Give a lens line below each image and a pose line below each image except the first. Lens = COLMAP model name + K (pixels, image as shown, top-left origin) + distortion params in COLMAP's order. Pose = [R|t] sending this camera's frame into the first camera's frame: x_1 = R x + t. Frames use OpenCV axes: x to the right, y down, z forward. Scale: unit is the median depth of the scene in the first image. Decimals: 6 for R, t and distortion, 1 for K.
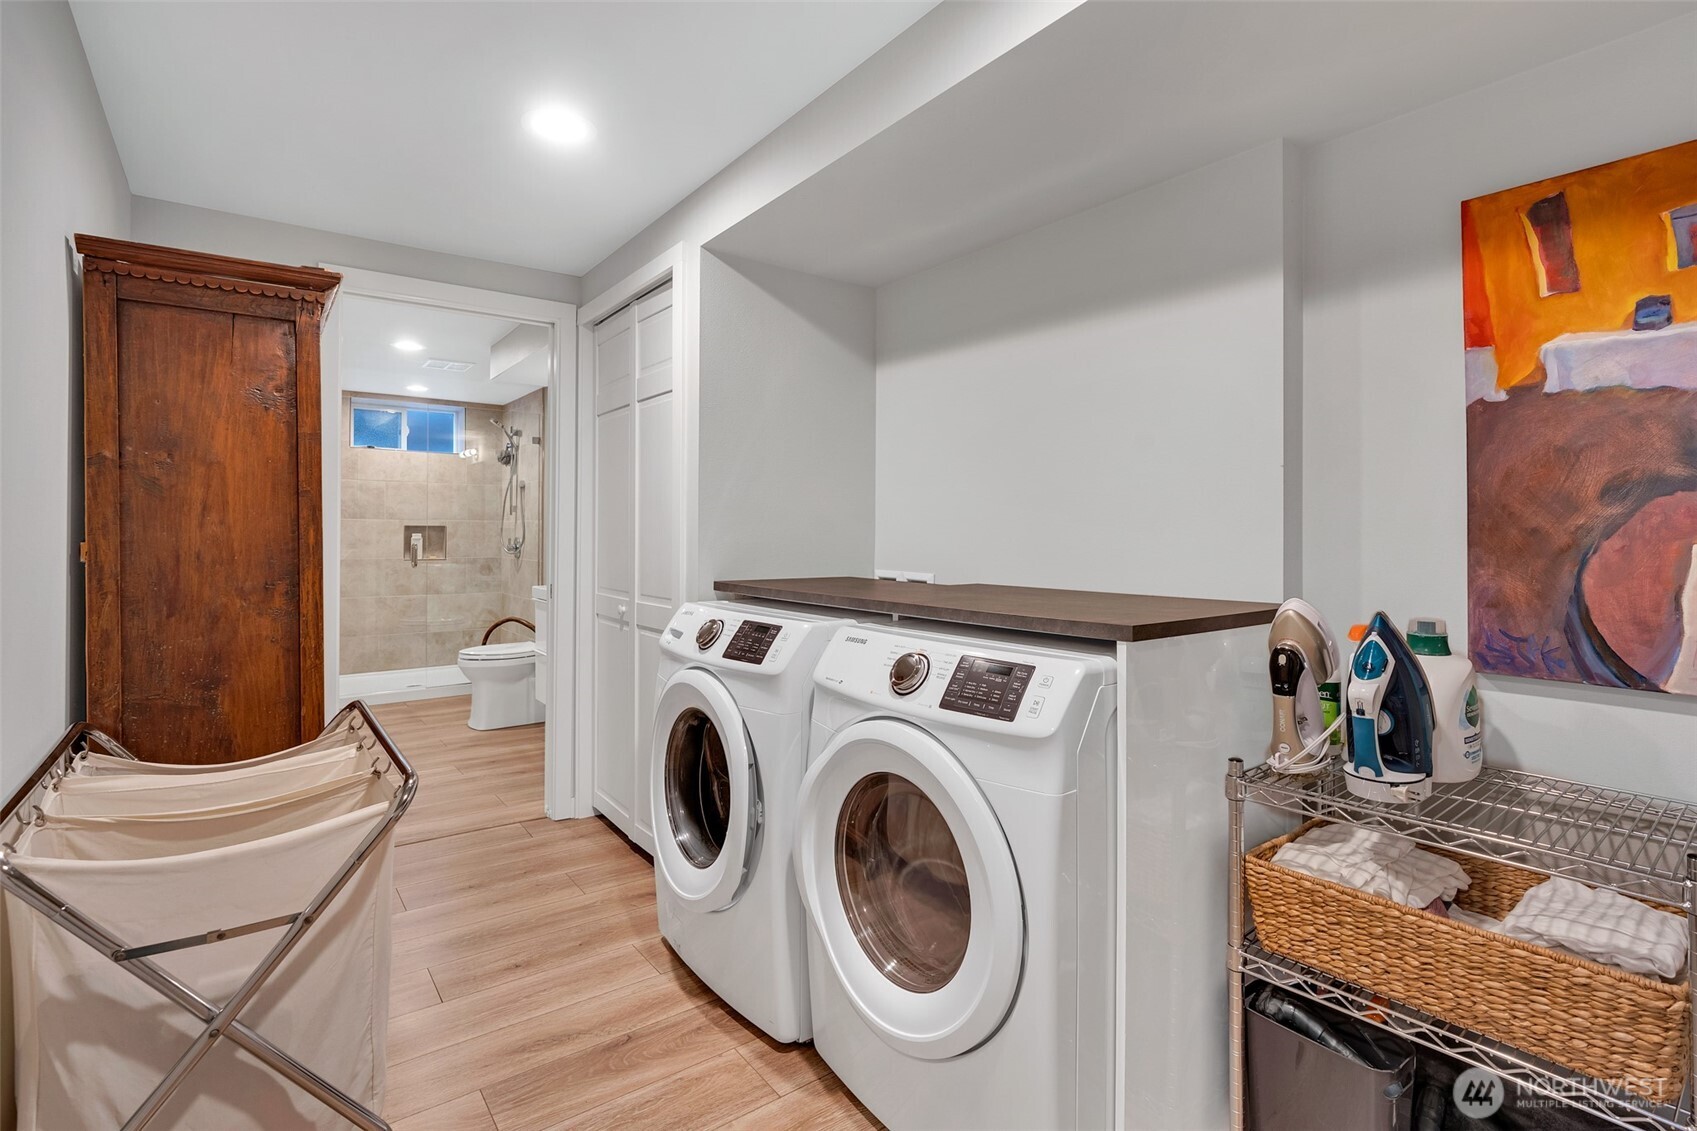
lens RADIAL K [[777.6, 0, 826.4], [0, 777.6, 537.7], [0, 0, 1]] dist [-0.009448, 0.003891]
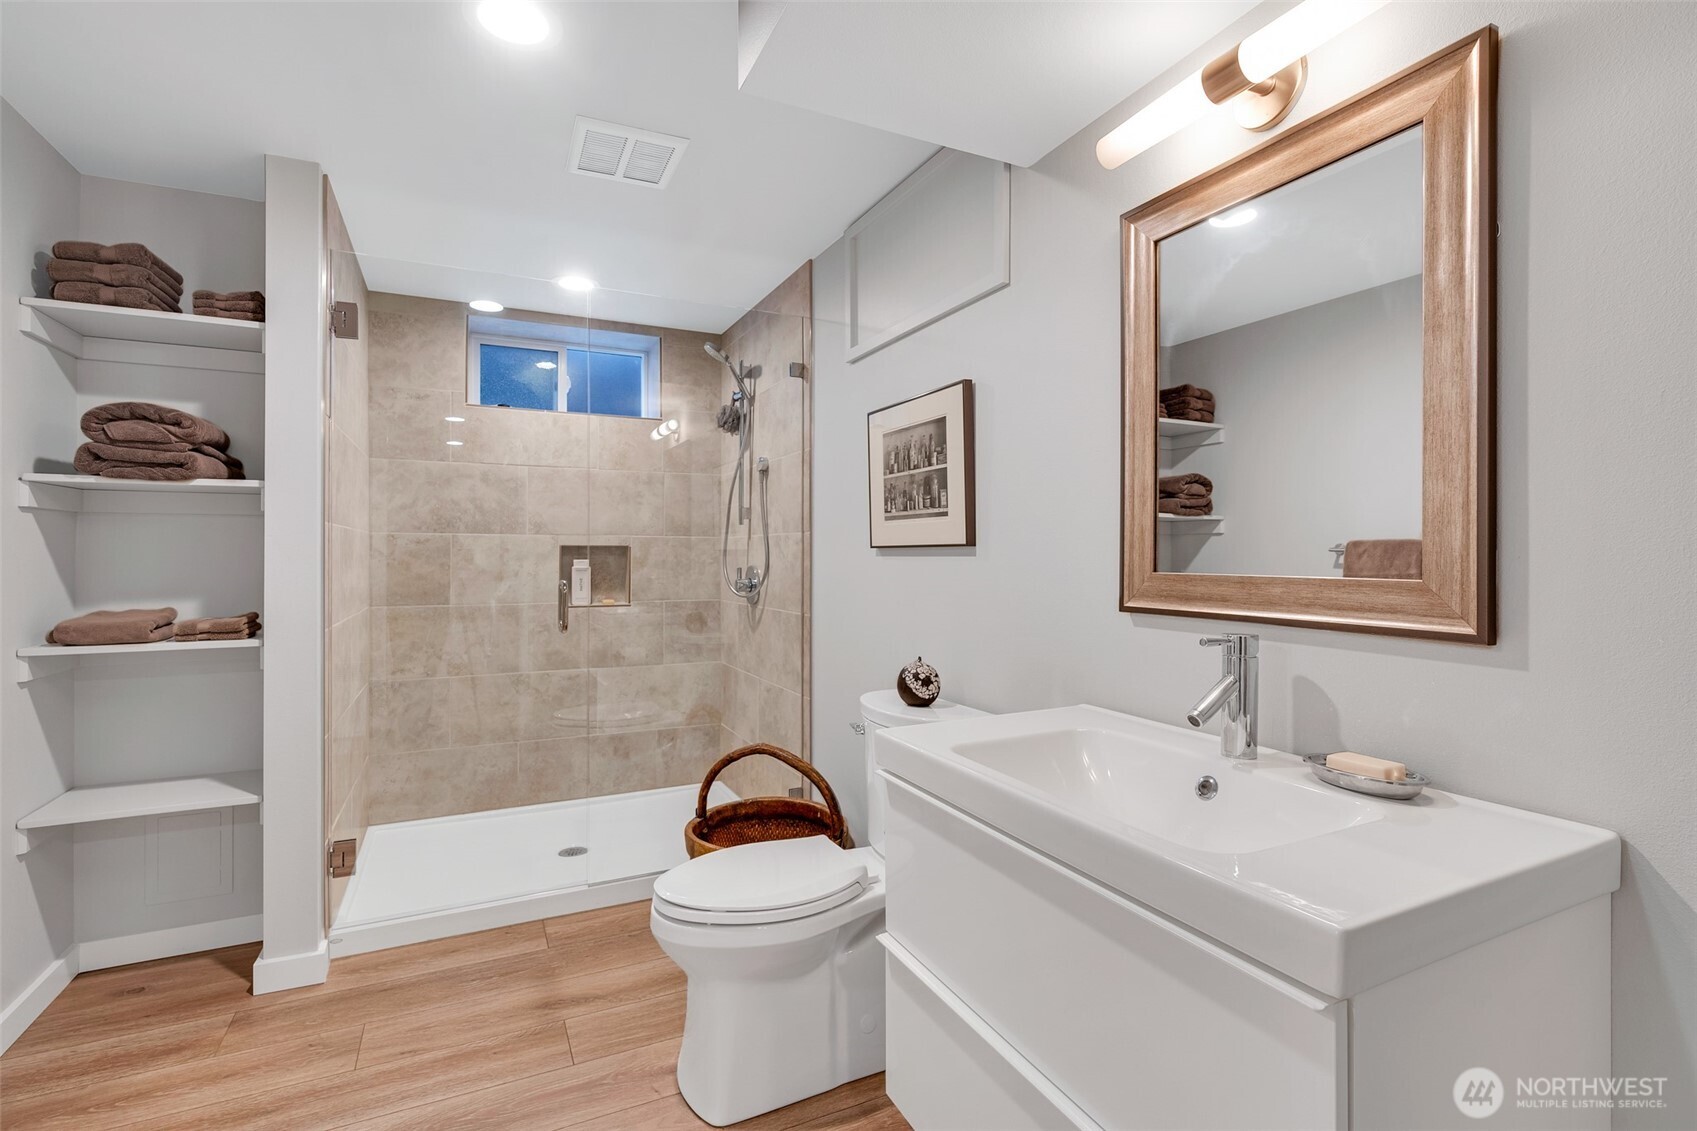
lens RADIAL K [[777.6, 0, 848.0], [0, 777.6, 562.4], [0, 0, 1]] dist [-0.009448, 0.003891]
pose [[0.981266, -0.000949, -0.192654, -0.227206], [0.002372, 0.999972, 0.007153, -0.006710], [0.192641, -0.007476, 0.981241, 0.479713]]
